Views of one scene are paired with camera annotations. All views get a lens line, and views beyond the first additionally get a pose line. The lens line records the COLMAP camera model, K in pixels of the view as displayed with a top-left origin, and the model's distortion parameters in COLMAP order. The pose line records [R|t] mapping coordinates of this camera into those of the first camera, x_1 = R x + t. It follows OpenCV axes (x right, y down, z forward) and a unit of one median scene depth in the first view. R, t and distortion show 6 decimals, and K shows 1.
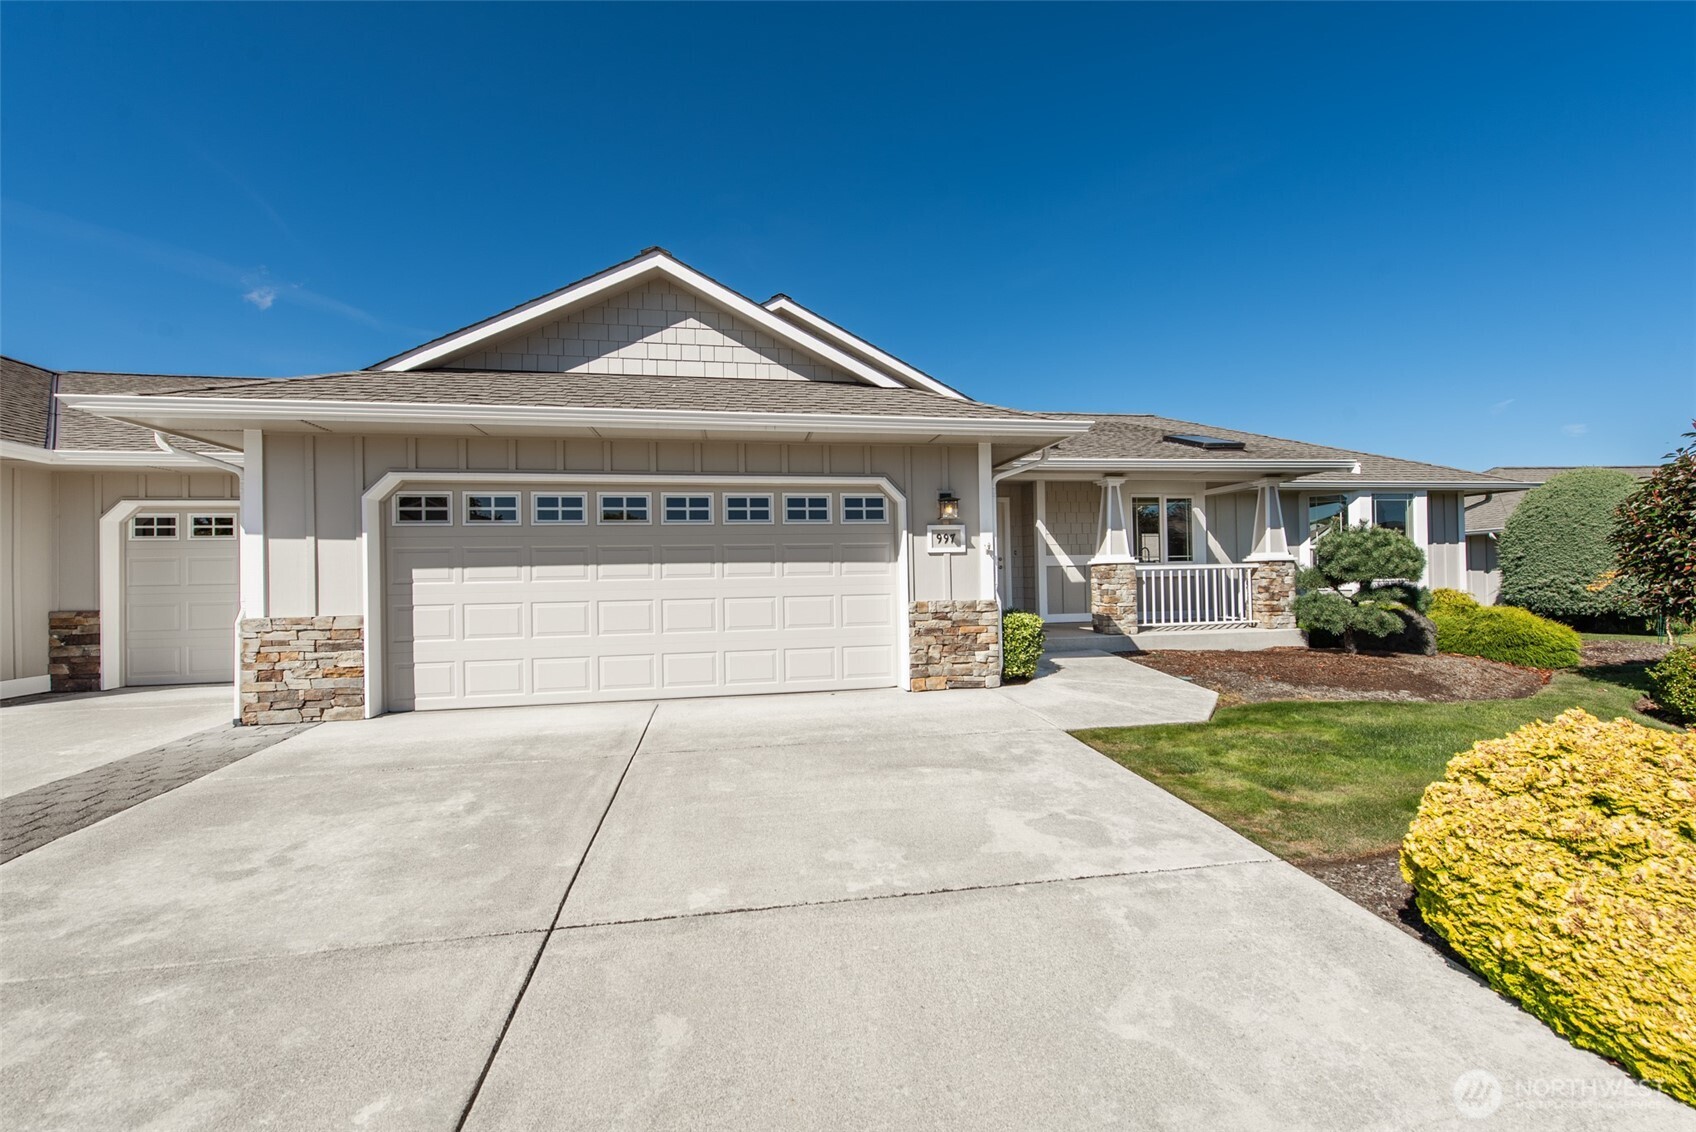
lens RADIAL K [[661.6, 0, 843.4], [0, 661.6, 570.8], [0, 0, 1]] dist [0.020222, -0.006907]
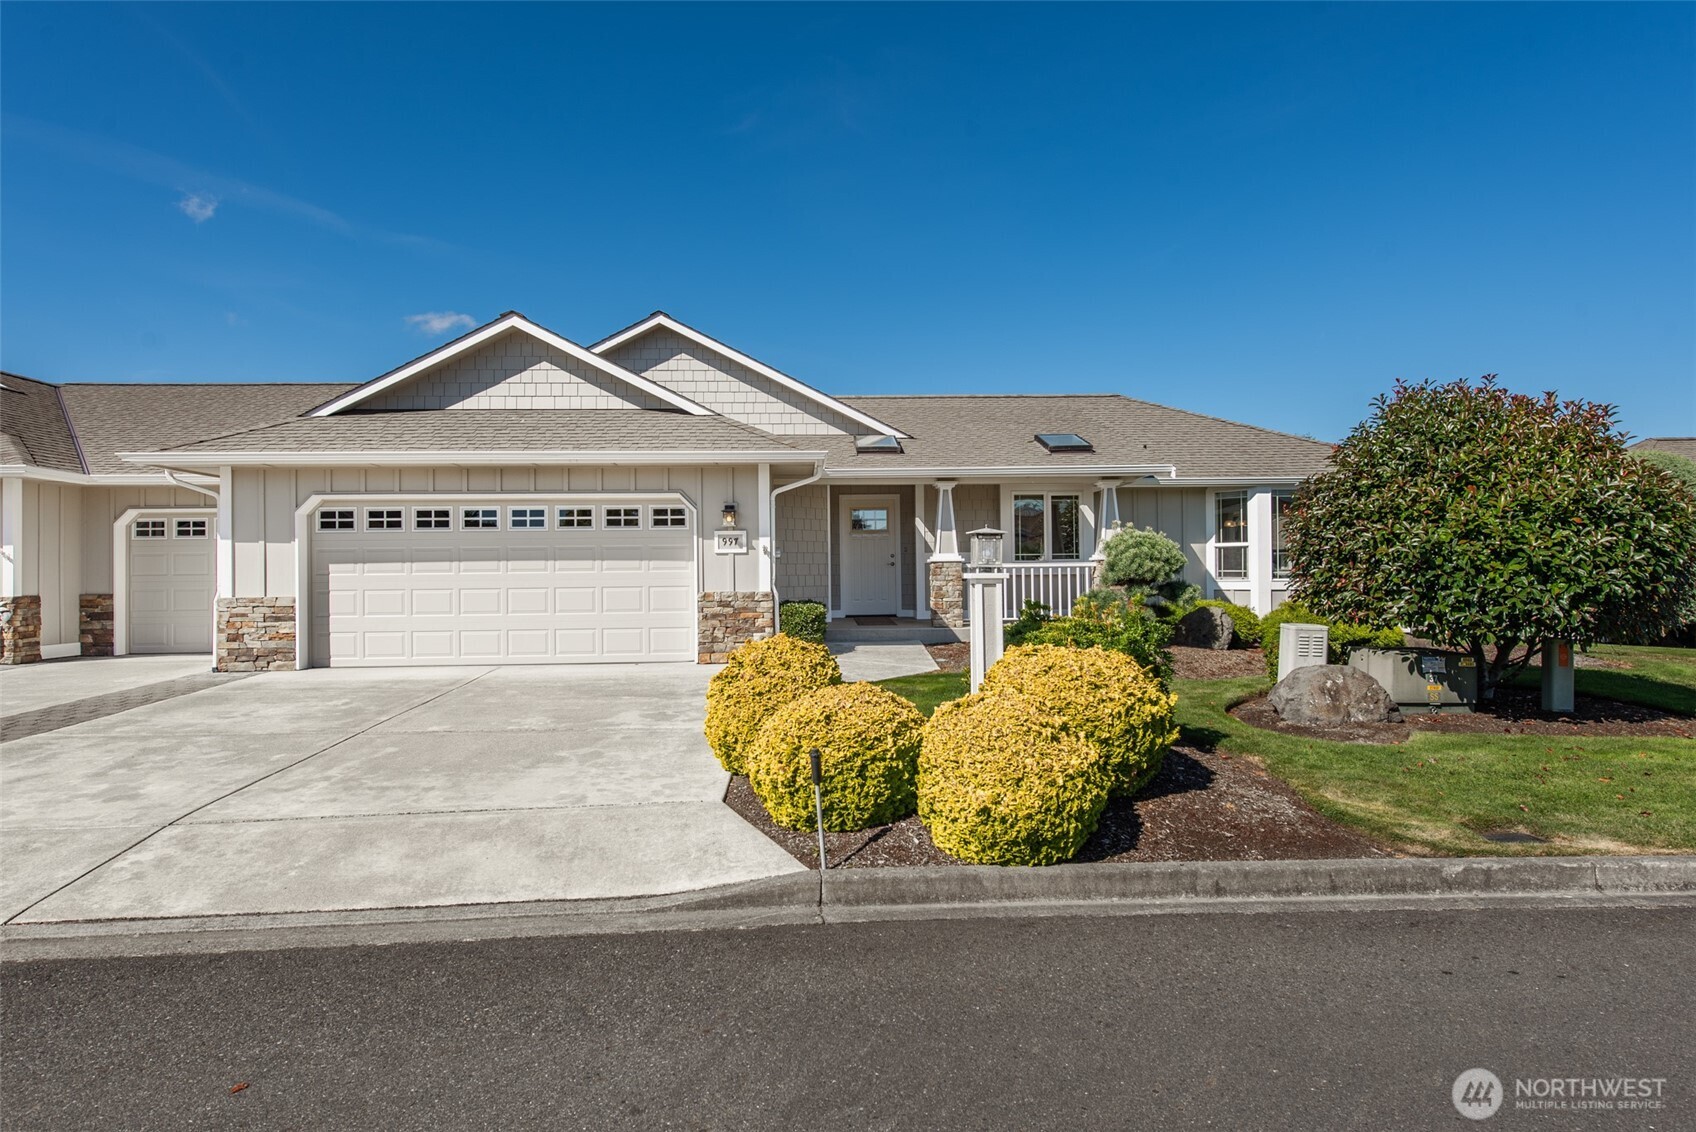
lens RADIAL K [[964.9, 0, 848.0], [0, 964.9, 566.0], [0, 0, 1]] dist [0.030131, -0.020885]
pose [[0.991405, 0.006140, -0.130684, 0.607128], [-0.005961, 0.999981, 0.001765, -0.007658], [0.130692, -0.000971, 0.991423, -0.759912]]
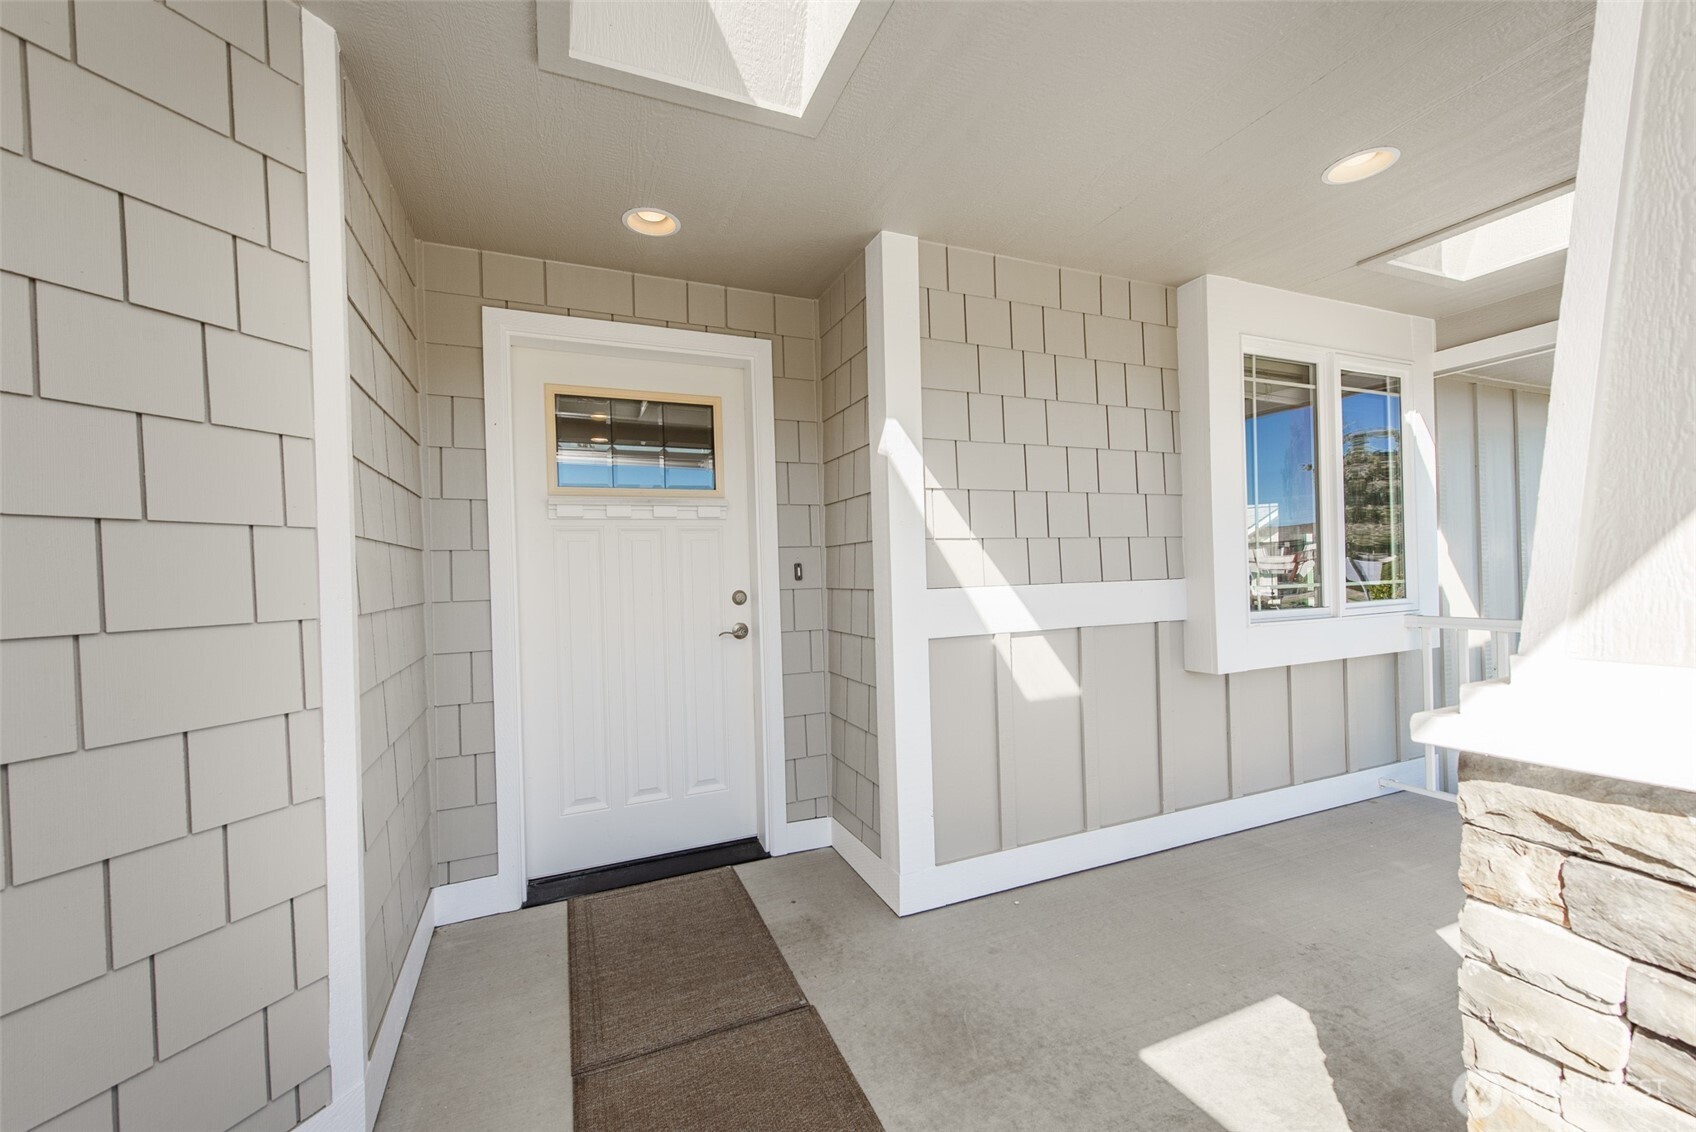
lens RADIAL K [[661.6, 0, 843.4], [0, 661.6, 570.8], [0, 0, 1]] dist [0.020222, -0.006907]
pose [[0.971974, -0.005748, 0.235016, 0.365954], [0.005948, 0.999982, -0.000143, -0.046465], [-0.235011, 0.001537, 0.971991, 1.271222]]
